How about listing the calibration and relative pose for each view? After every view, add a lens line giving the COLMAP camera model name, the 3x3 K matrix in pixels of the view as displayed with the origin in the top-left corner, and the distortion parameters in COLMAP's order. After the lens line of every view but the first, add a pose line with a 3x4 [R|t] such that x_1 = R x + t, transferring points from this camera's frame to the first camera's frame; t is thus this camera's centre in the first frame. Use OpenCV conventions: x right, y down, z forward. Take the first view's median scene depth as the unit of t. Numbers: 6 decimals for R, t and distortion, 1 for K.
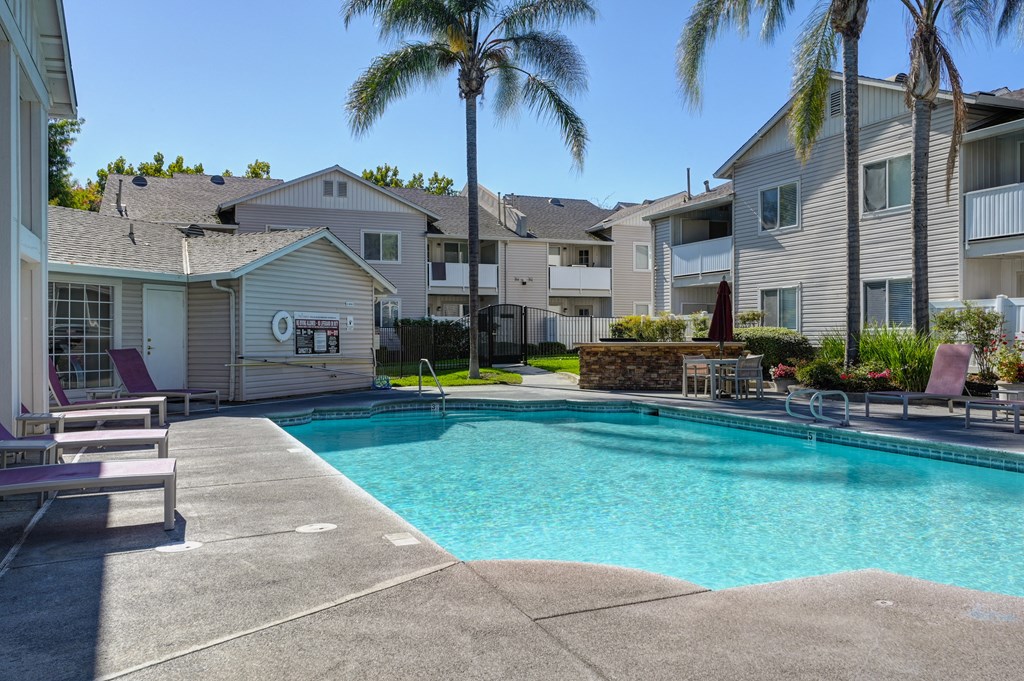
lens RADIAL K [[834.7, 0, 512.0], [0, 834.7, 340.5], [0, 0, 1]] dist [0.003487, -0.000054]
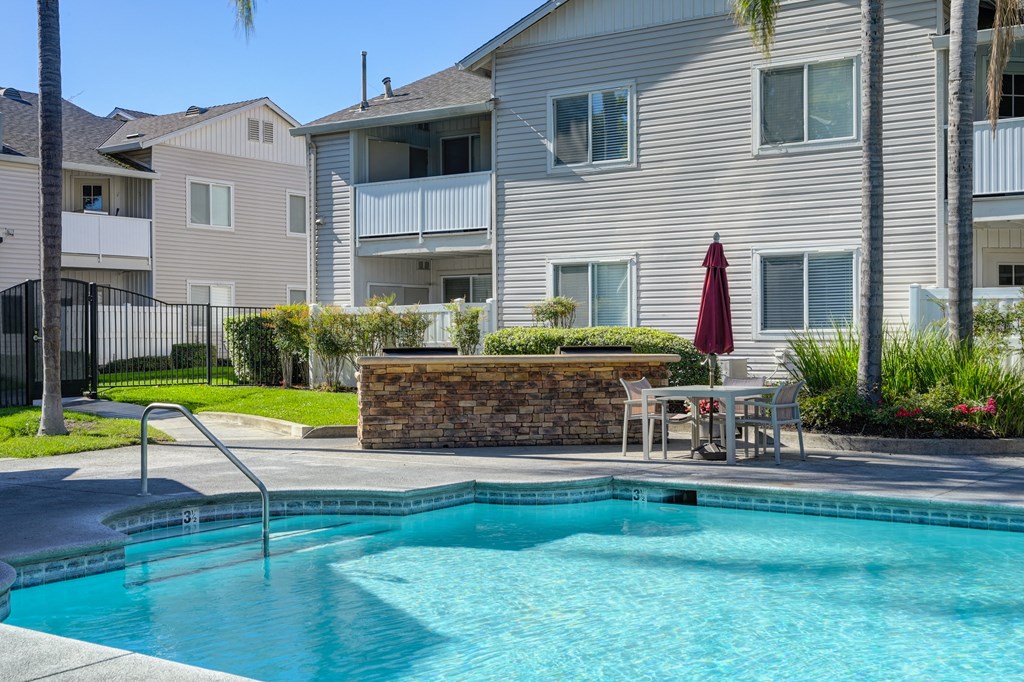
lens RADIAL K [[1228.6, 0, 512.0], [0, 1228.6, 341.0], [0, 0, 1]] dist [-0.012722, -0.017914]
pose [[0.843517, -0.003479, 0.537090, -0.168817], [0.004135, 0.999991, -0.000017, -0.004699], [-0.537086, 0.002236, 0.843525, 0.232588]]
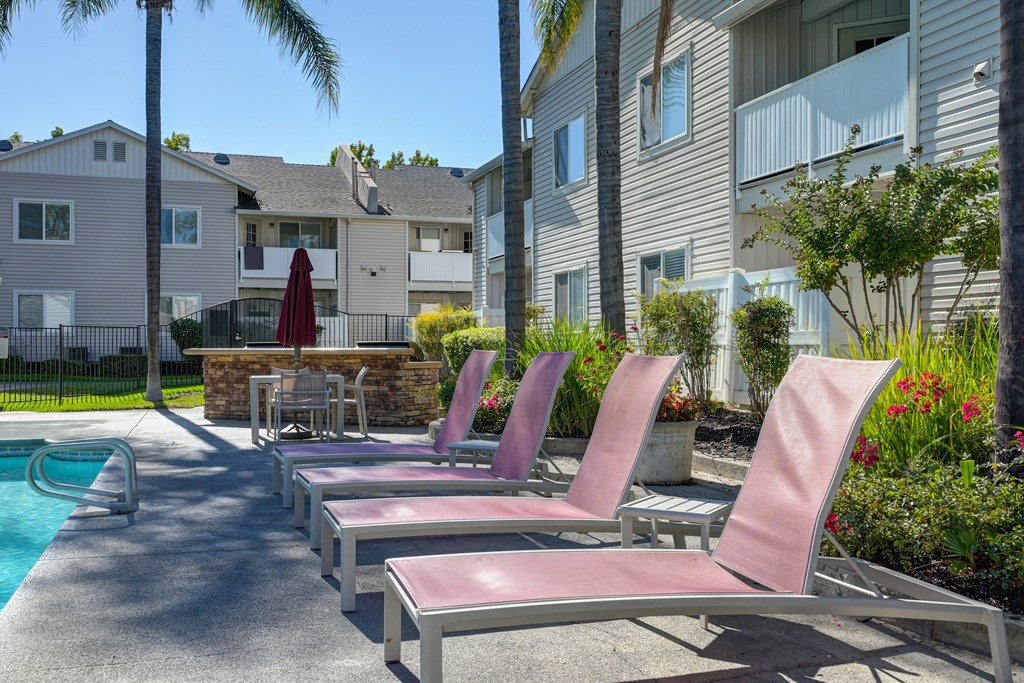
lens RADIAL K [[950.4, 0, 512.0], [0, 950.4, 341.5], [0, 0, 1]] dist [0.008740, 0.006706]
pose [[0.997620, 0.001011, -0.068948, 0.268721], [-0.001647, 0.999957, -0.009166, 0.002178], [0.068936, 0.009258, 0.997578, 0.180315]]
